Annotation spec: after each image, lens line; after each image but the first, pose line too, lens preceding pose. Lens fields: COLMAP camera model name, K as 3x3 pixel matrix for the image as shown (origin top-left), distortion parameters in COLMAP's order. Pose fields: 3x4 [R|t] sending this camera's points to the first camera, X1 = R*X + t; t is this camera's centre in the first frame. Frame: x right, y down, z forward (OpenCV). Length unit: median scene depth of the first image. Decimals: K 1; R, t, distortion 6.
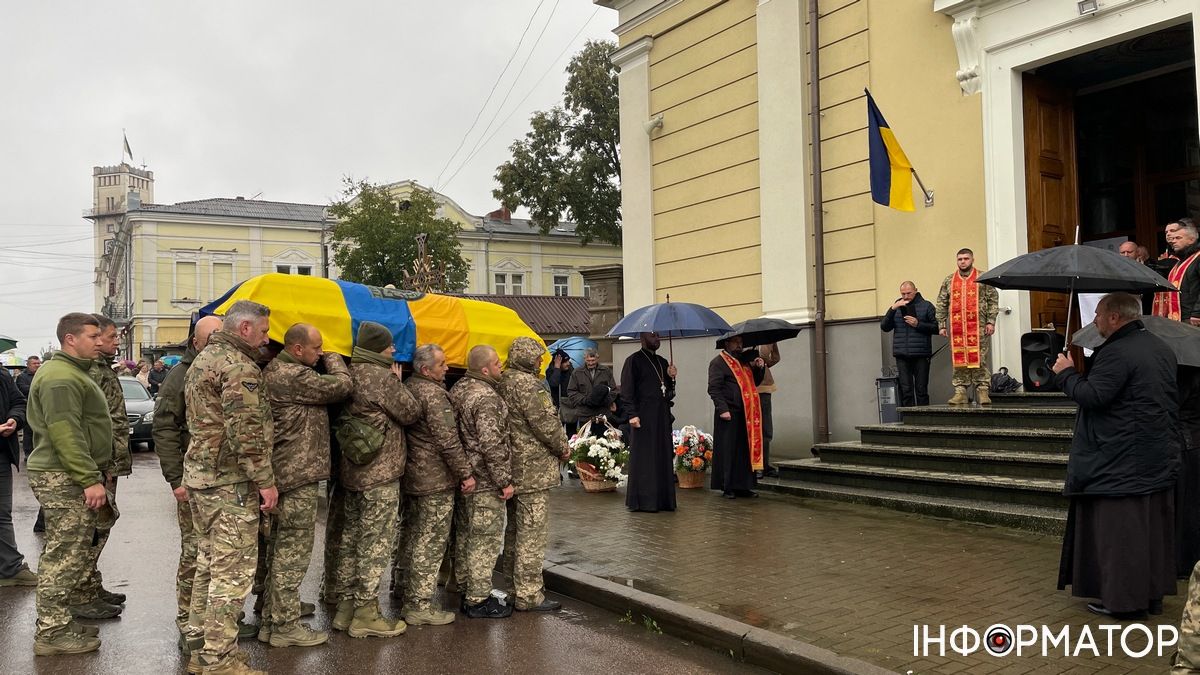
lens RADIAL K [[897.6, 0, 597.9], [0, 897.6, 351.6], [0, 0, 1]] dist [0.087182, -0.090748]
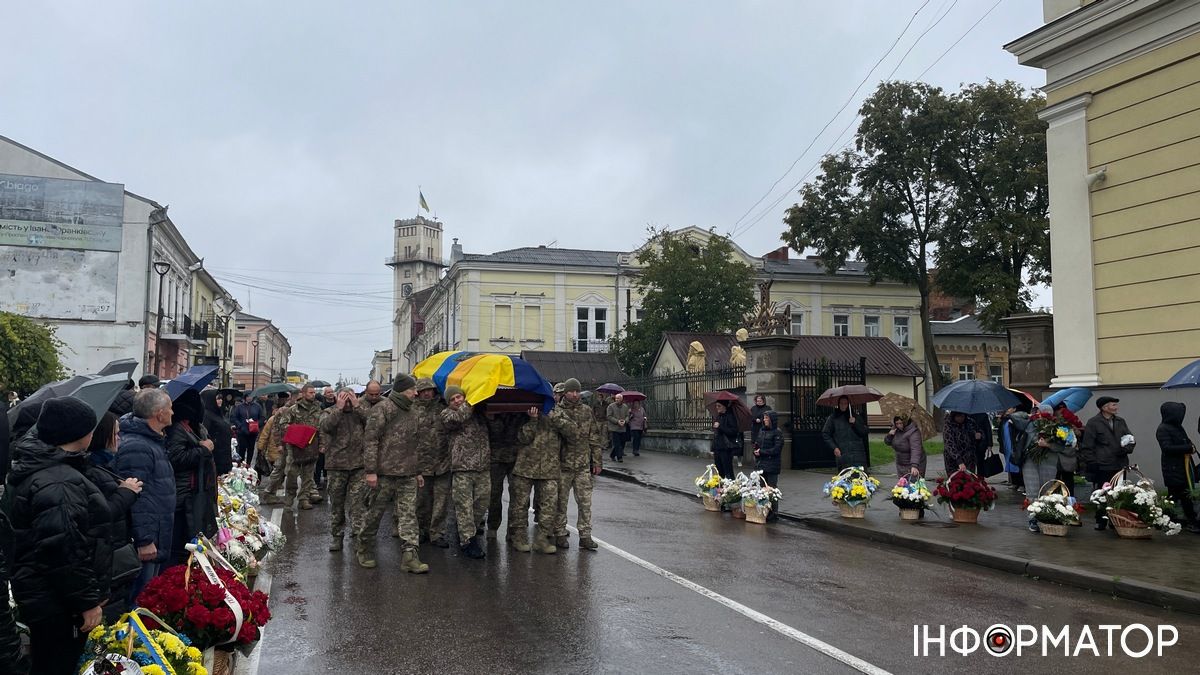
lens RADIAL K [[897.6, 0, 603.5], [0, 897.6, 344.2], [0, 0, 1]] dist [0.087182, -0.090748]
pose [[0.969447, 0.006166, -0.245224, -0.275187], [-0.018137, 0.998750, -0.046587, -0.006817], [0.244630, 0.049611, 0.968346, -0.155153]]
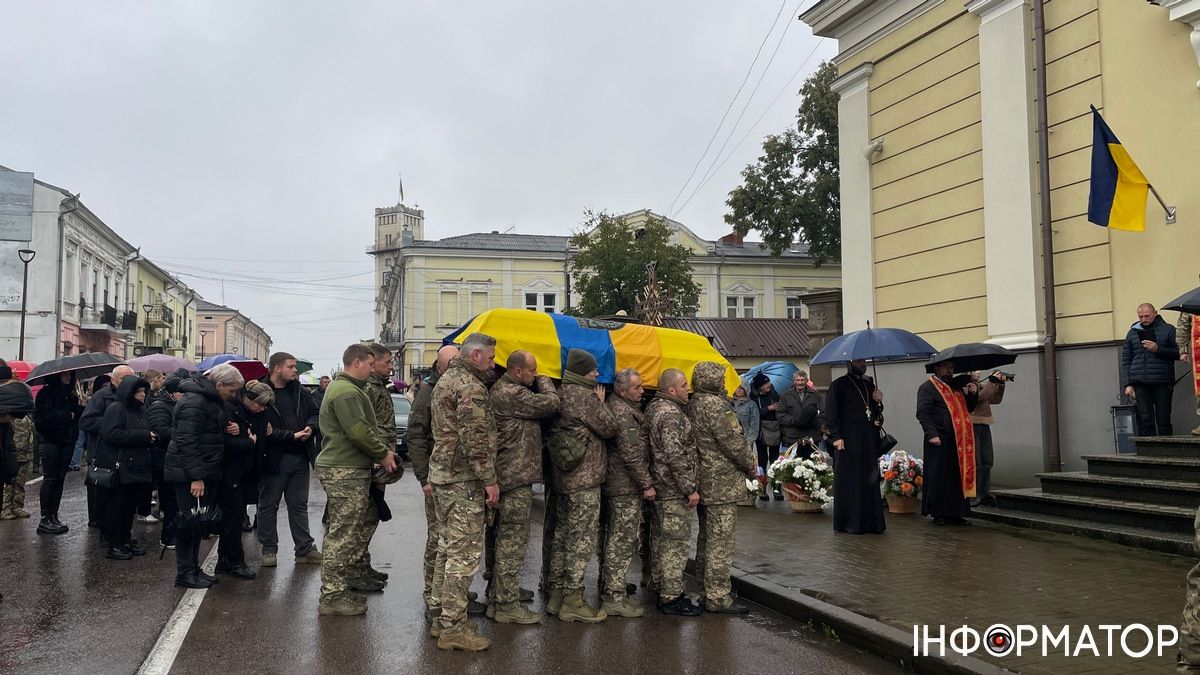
lens RADIAL K [[897.6, 0, 608.7], [0, 897.6, 343.5], [0, 0, 1]] dist [0.087182, -0.090748]
pose [[0.969059, -0.002300, -0.246818, 0.031279], [-0.006048, 0.999435, -0.033060, -0.000857], [0.246754, 0.033530, 0.968498, -0.049240]]
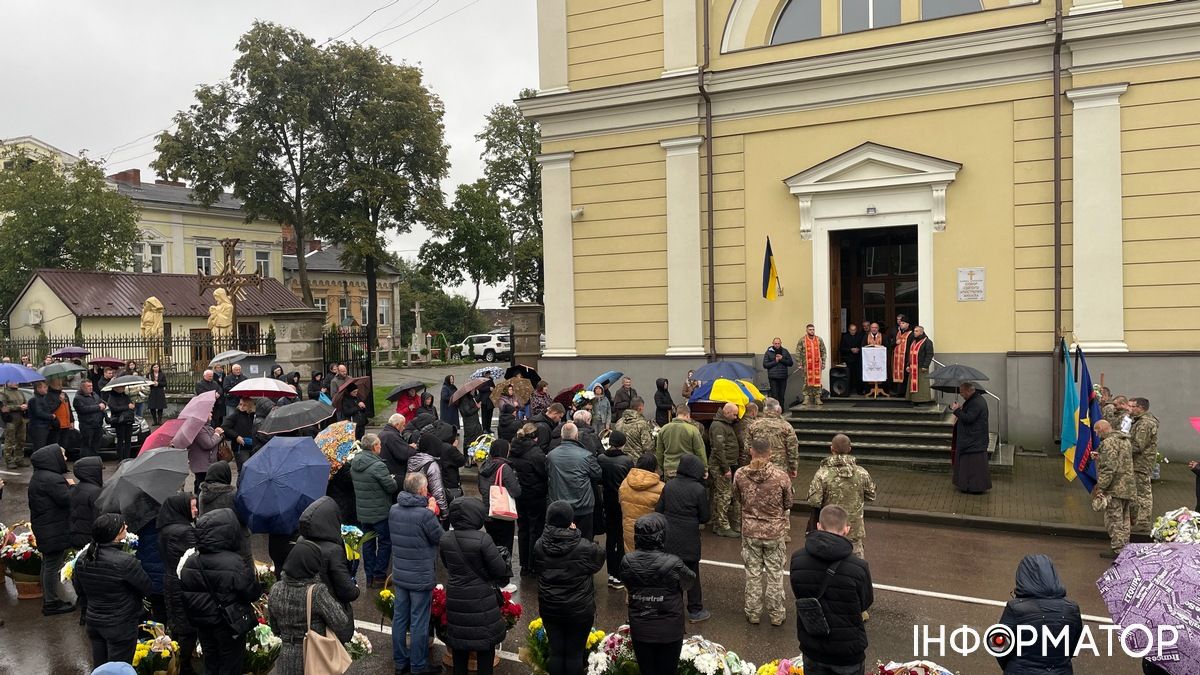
lens RADIAL K [[897.6, 0, 598.9], [0, 897.6, 341.7], [0, 0, 1]] dist [0.087182, -0.090748]
pose [[0.876211, -0.003680, 0.481914, -0.763213], [-0.013589, 0.999385, 0.032338, -0.110203], [-0.481736, -0.034884, 0.875622, -0.384928]]
